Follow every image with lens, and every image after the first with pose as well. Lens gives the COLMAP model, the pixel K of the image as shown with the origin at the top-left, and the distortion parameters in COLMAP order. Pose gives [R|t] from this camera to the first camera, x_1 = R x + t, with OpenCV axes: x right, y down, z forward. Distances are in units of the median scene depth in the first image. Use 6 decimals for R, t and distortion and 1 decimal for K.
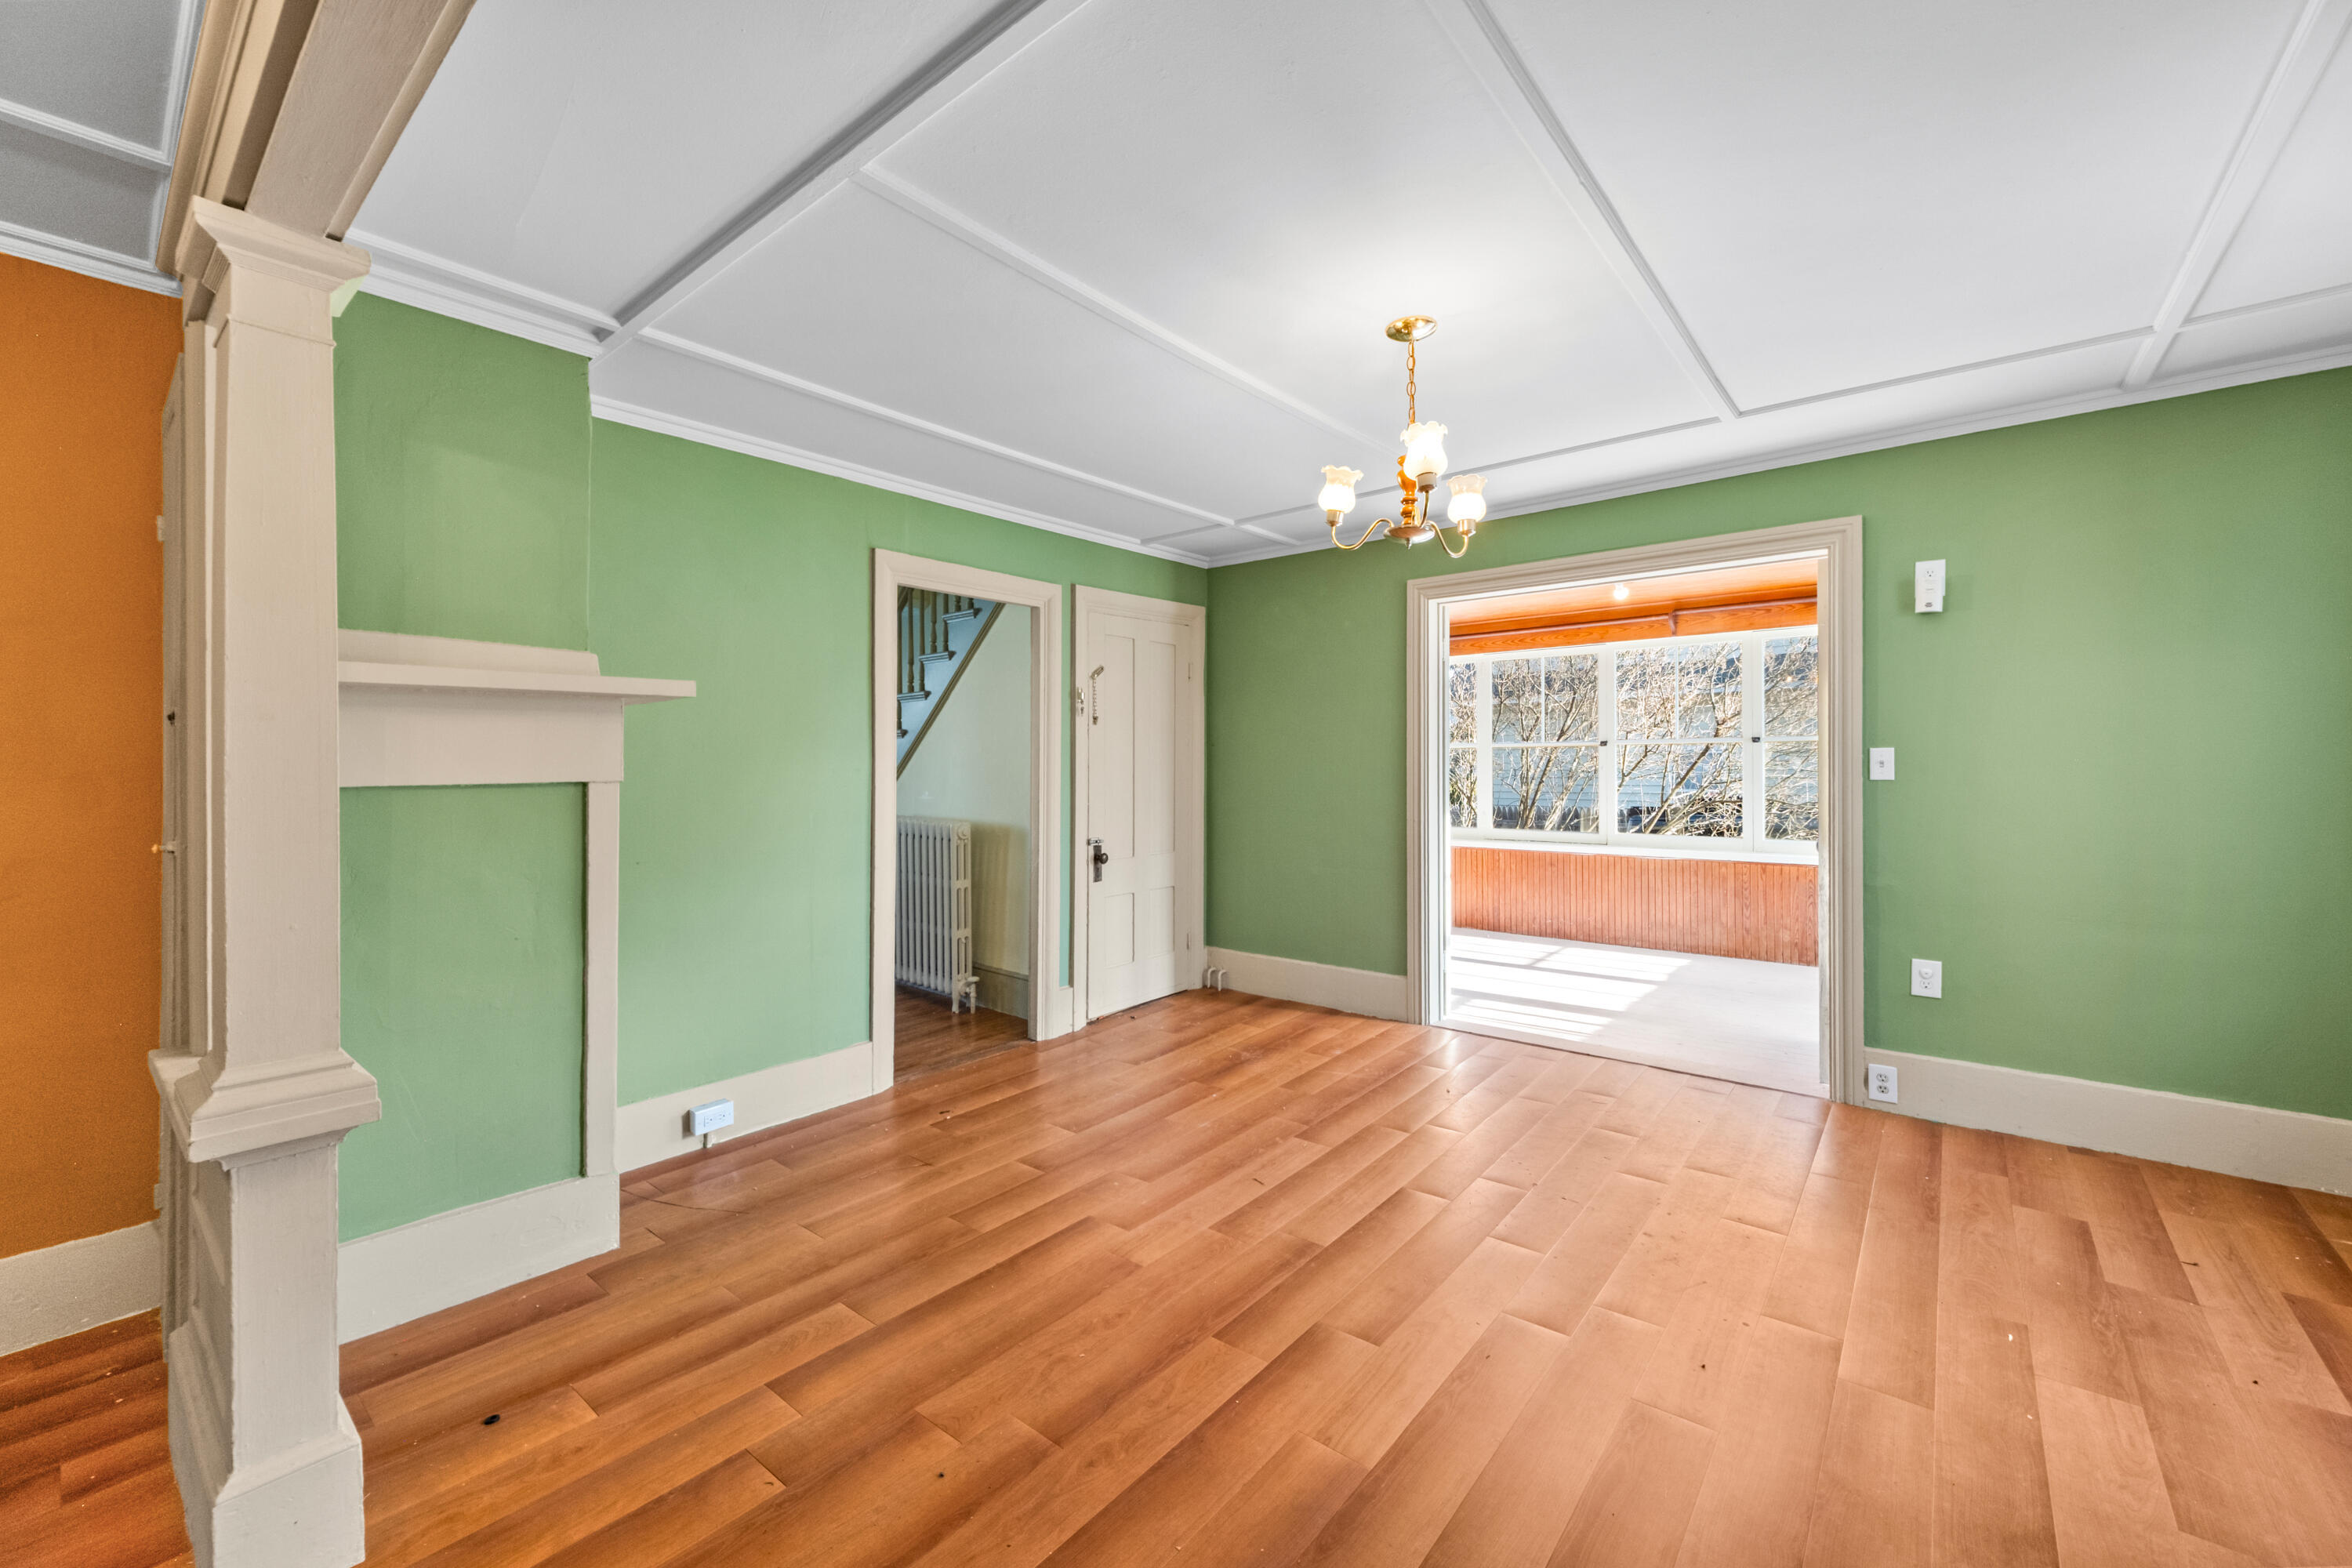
lens RADIAL K [[931.9, 0, 1191.2], [0, 931.9, 769.3], [0, 0, 1]] dist [0.000572, -0.000126]
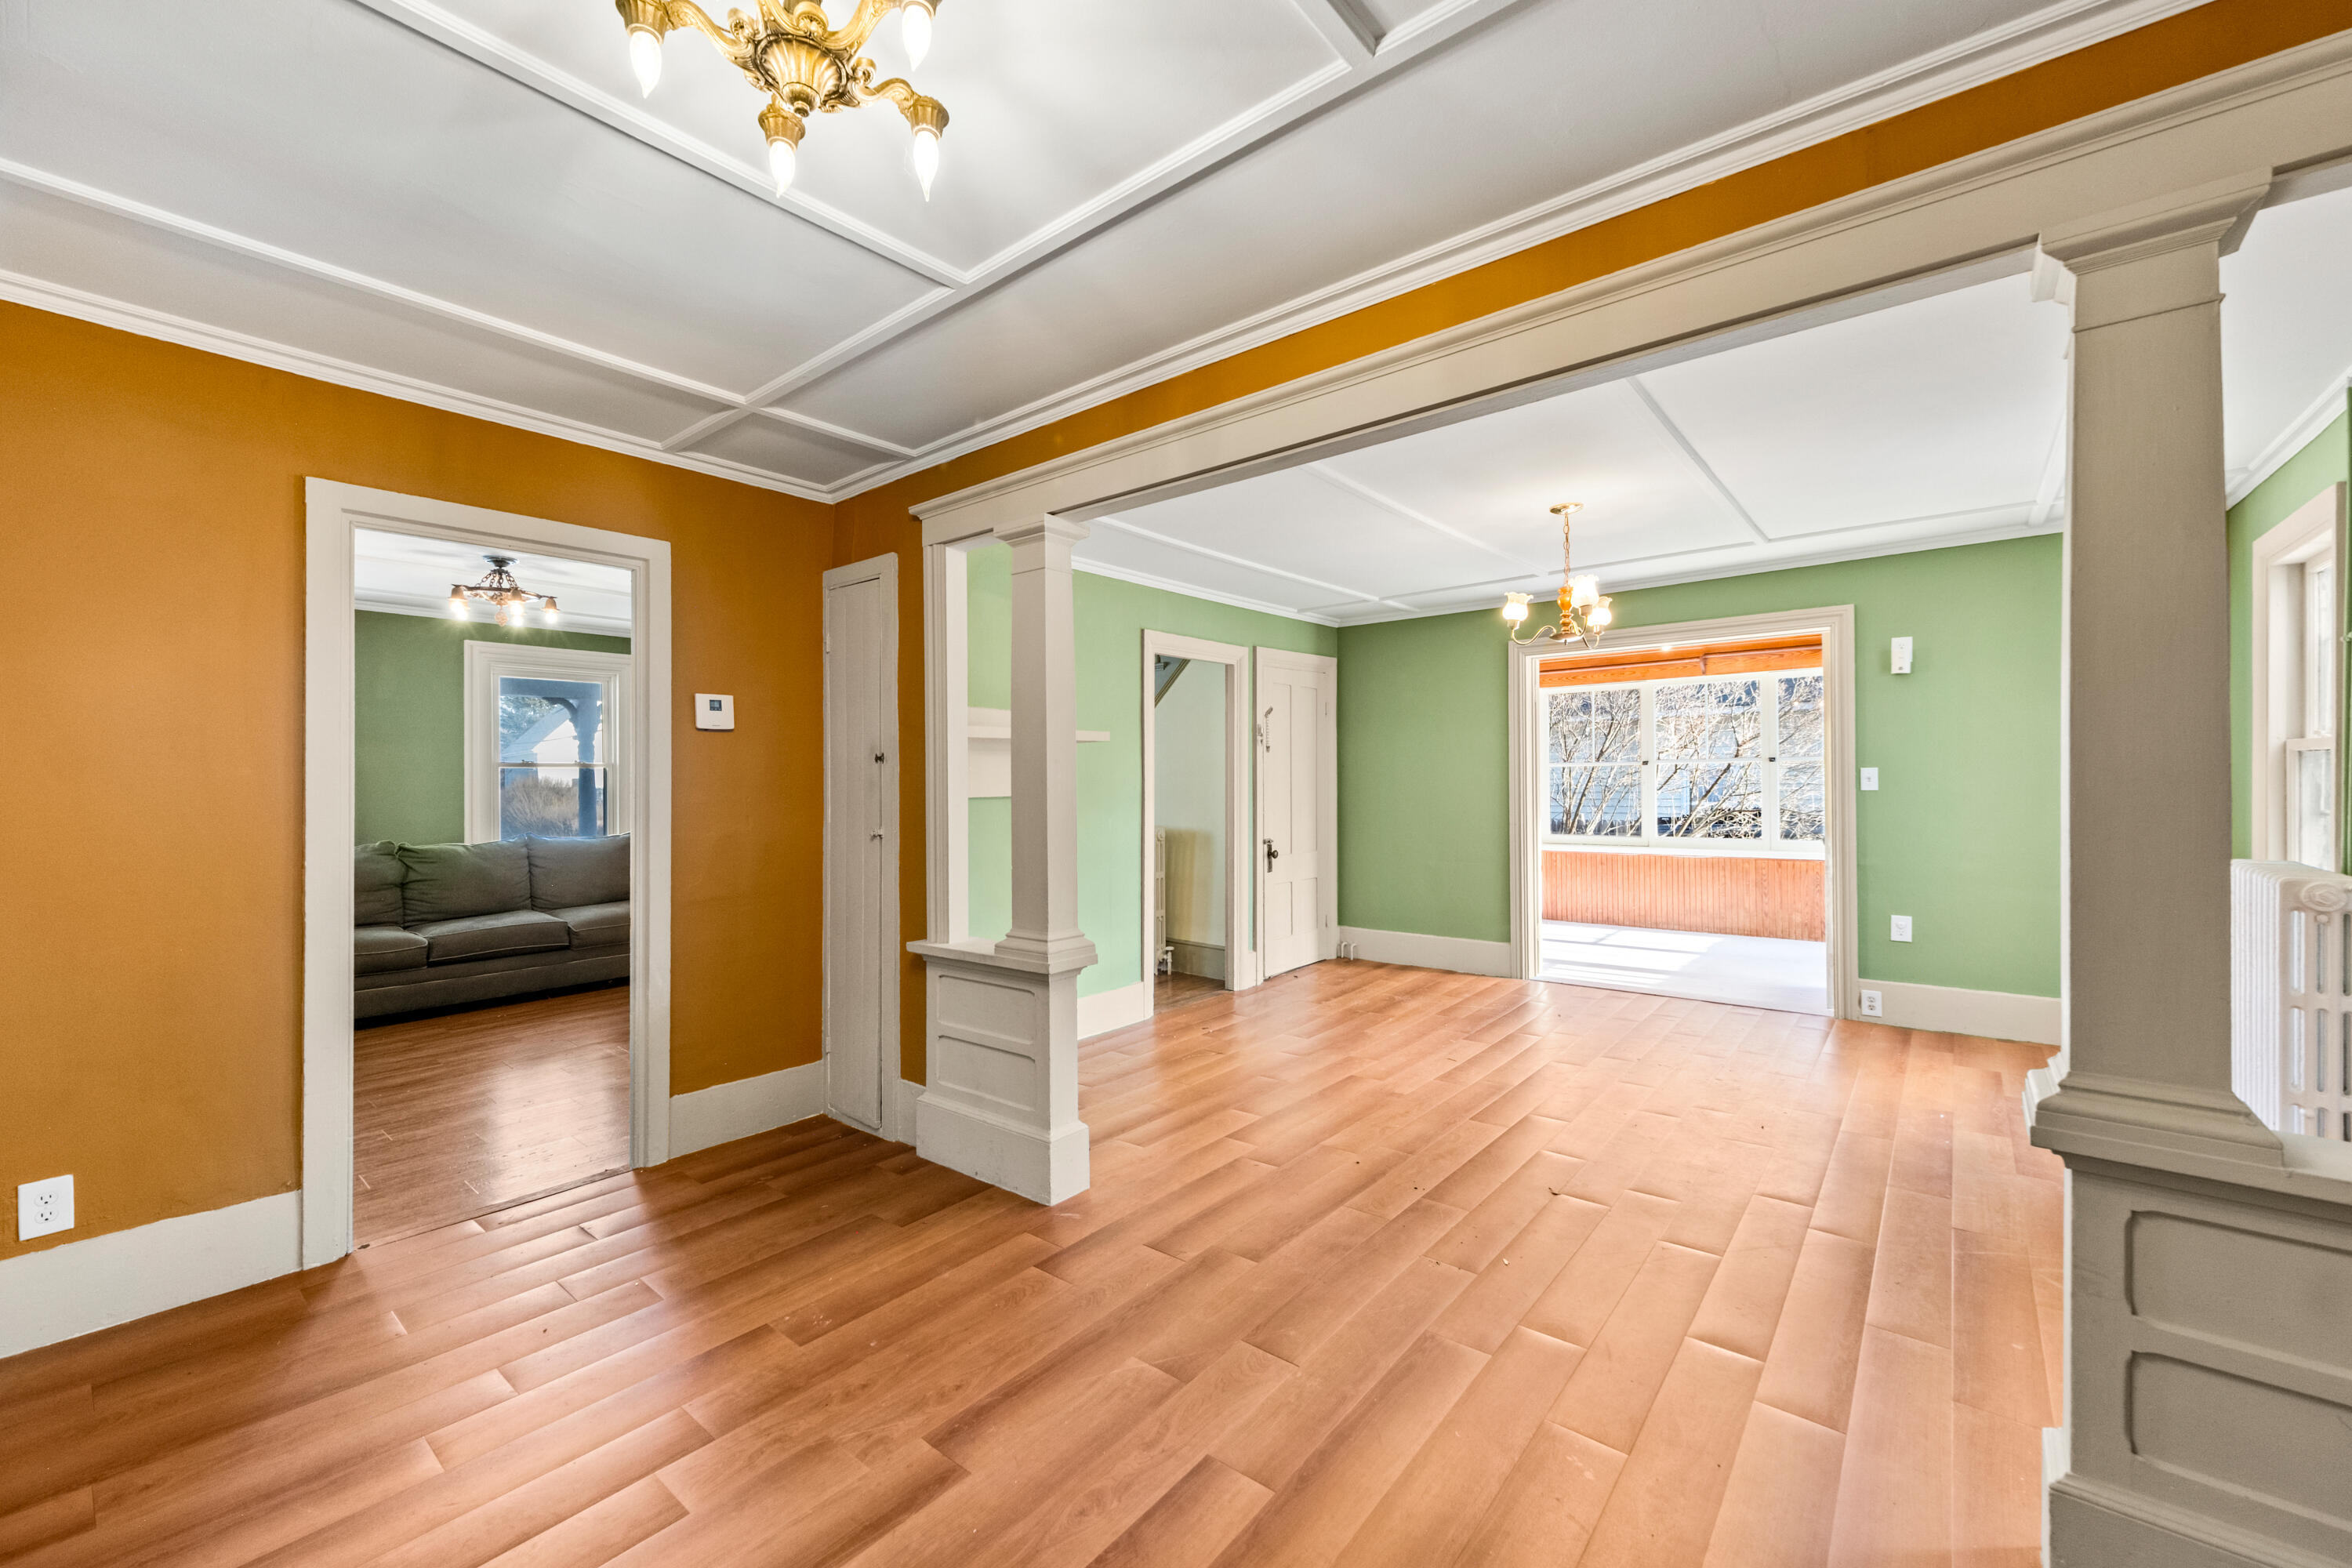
lens RADIAL K [[939.9, 0, 1176.0], [0, 939.9, 784.0], [0, 0, 1]] dist [-0.000870, -0.000288]
pose [[0.999945, -0.005662, -0.008851, -0.223761], [0.005633, 0.999979, -0.003310, 0.000455], [0.008870, 0.003260, 0.999955, -0.325618]]
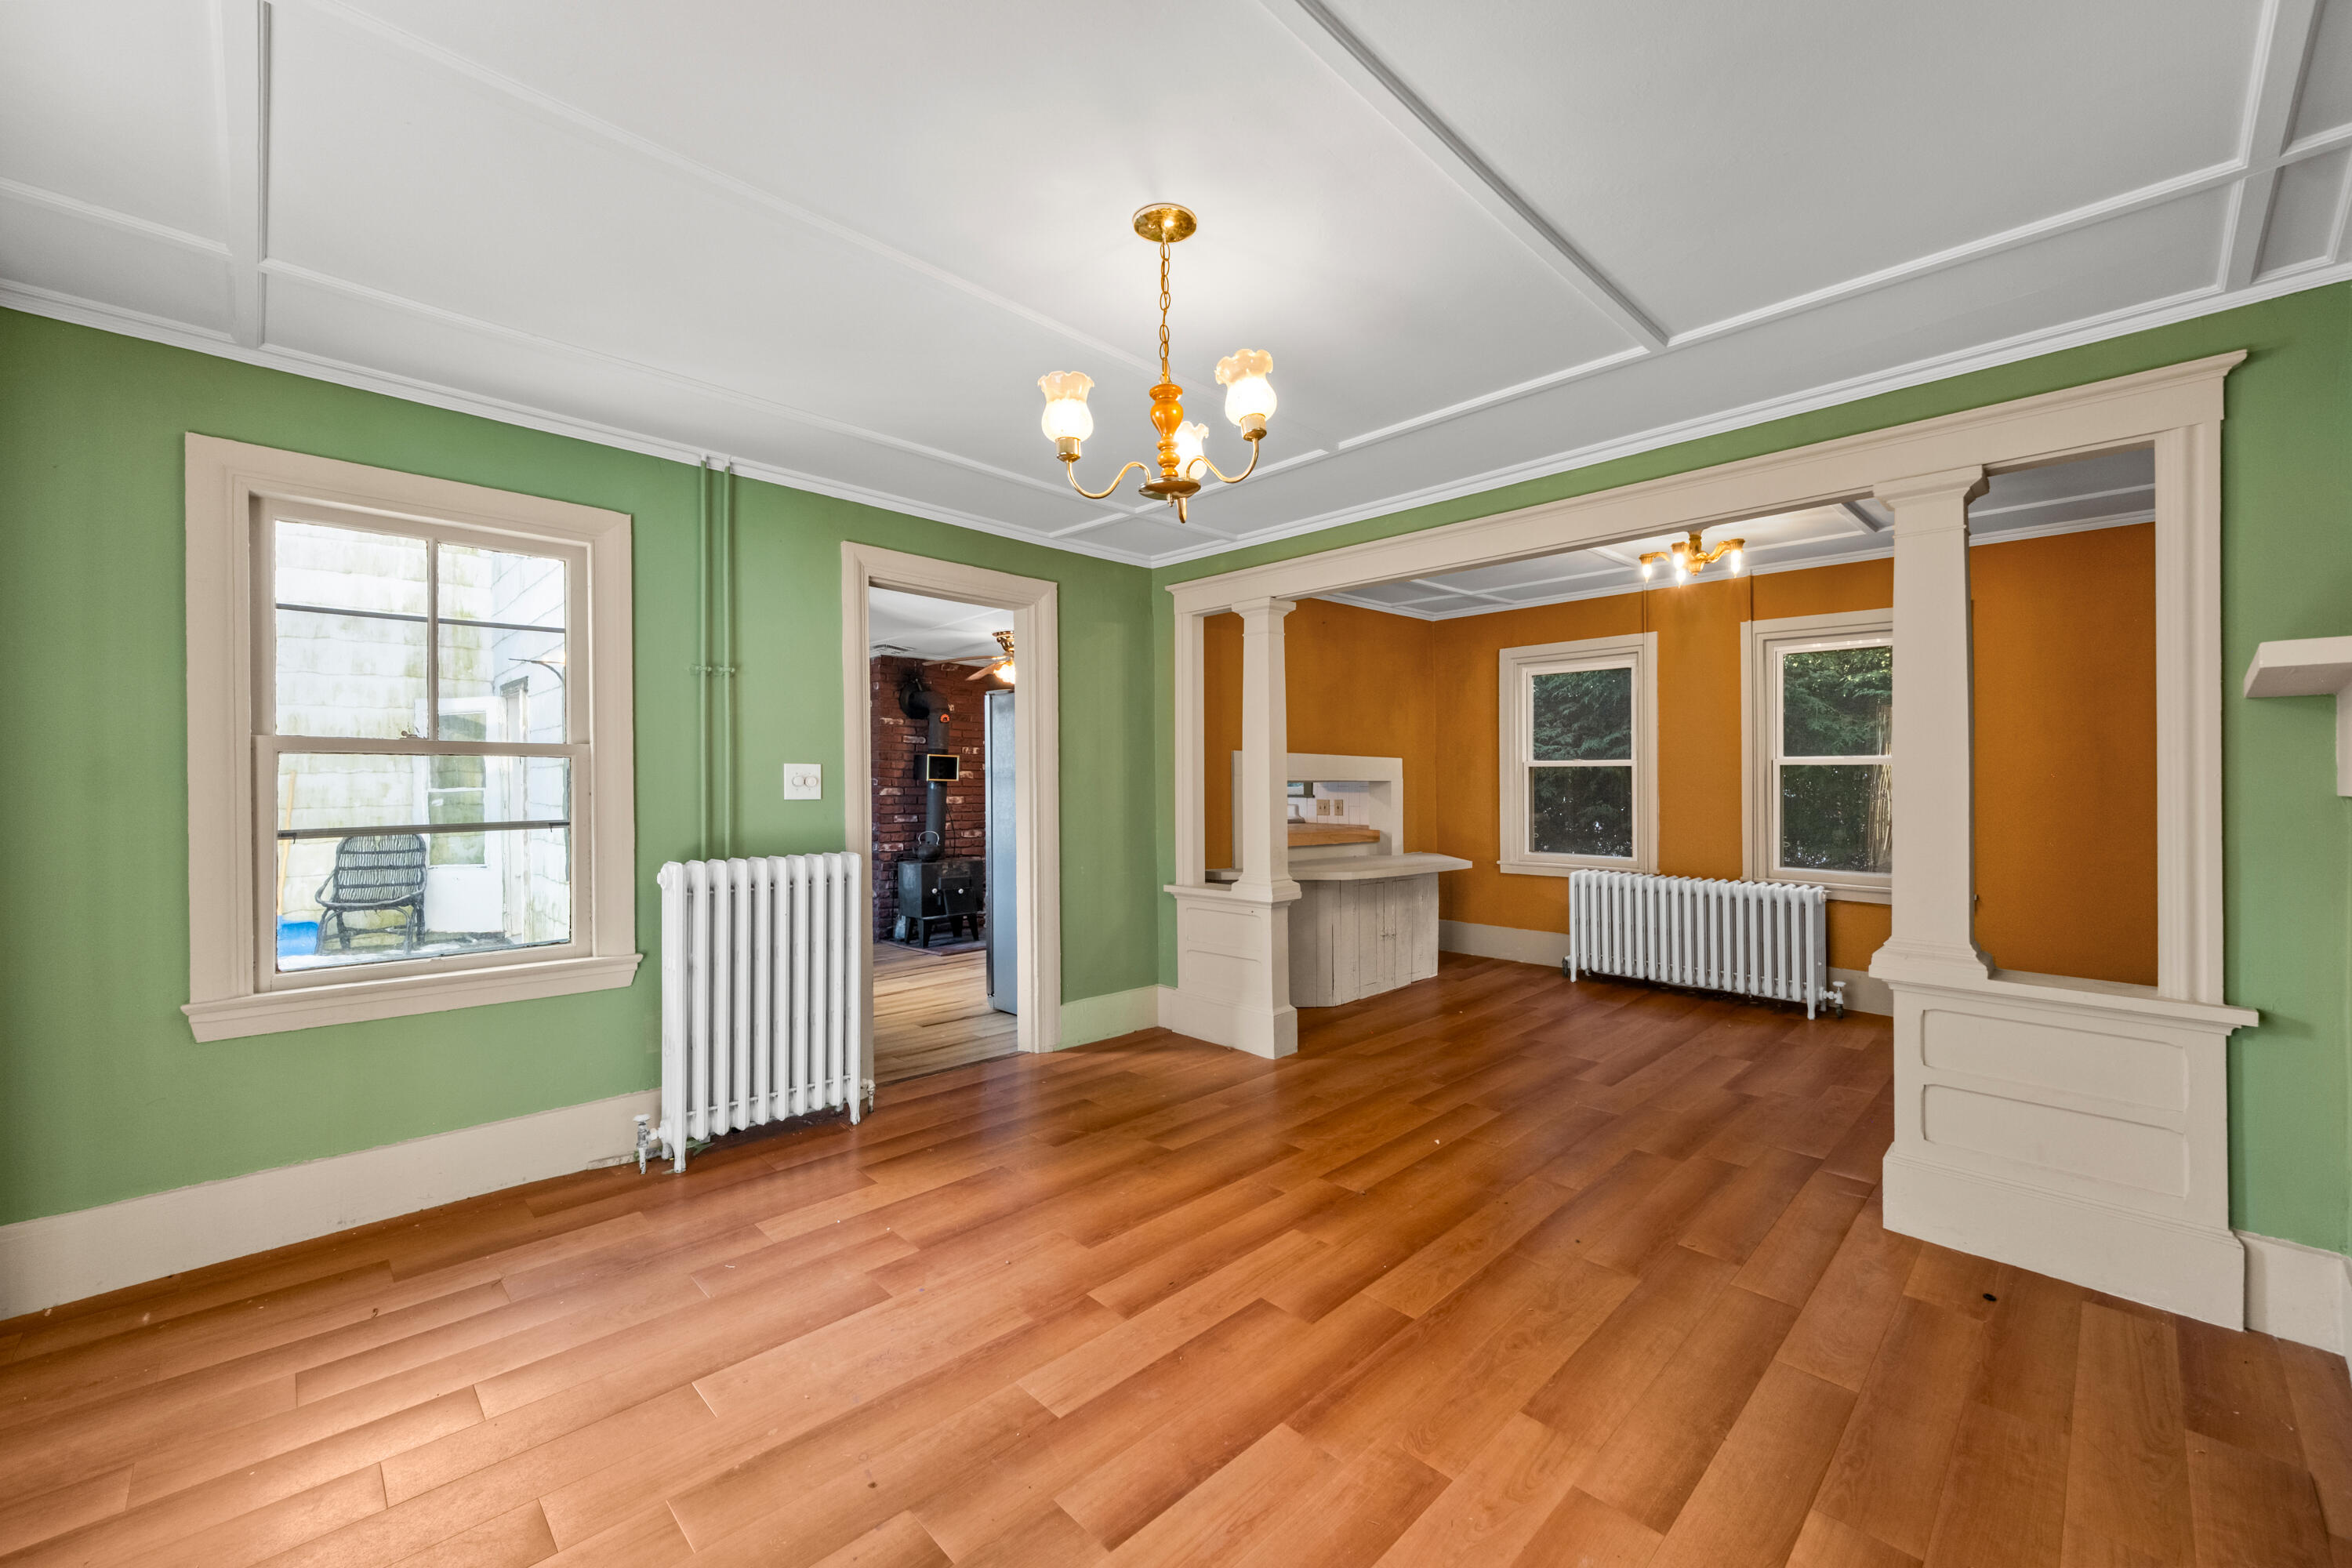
lens RADIAL K [[936.1, 0, 1193.7], [0, 936.1, 772.1], [0, 0, 1]] dist [0.020258, -0.000013]
pose [[-0.994828, 0.008027, 0.101256, 0.072398], [0.007494, 0.999956, -0.005639, -0.003736], [-0.101297, -0.004851, -0.994844, 0.958667]]
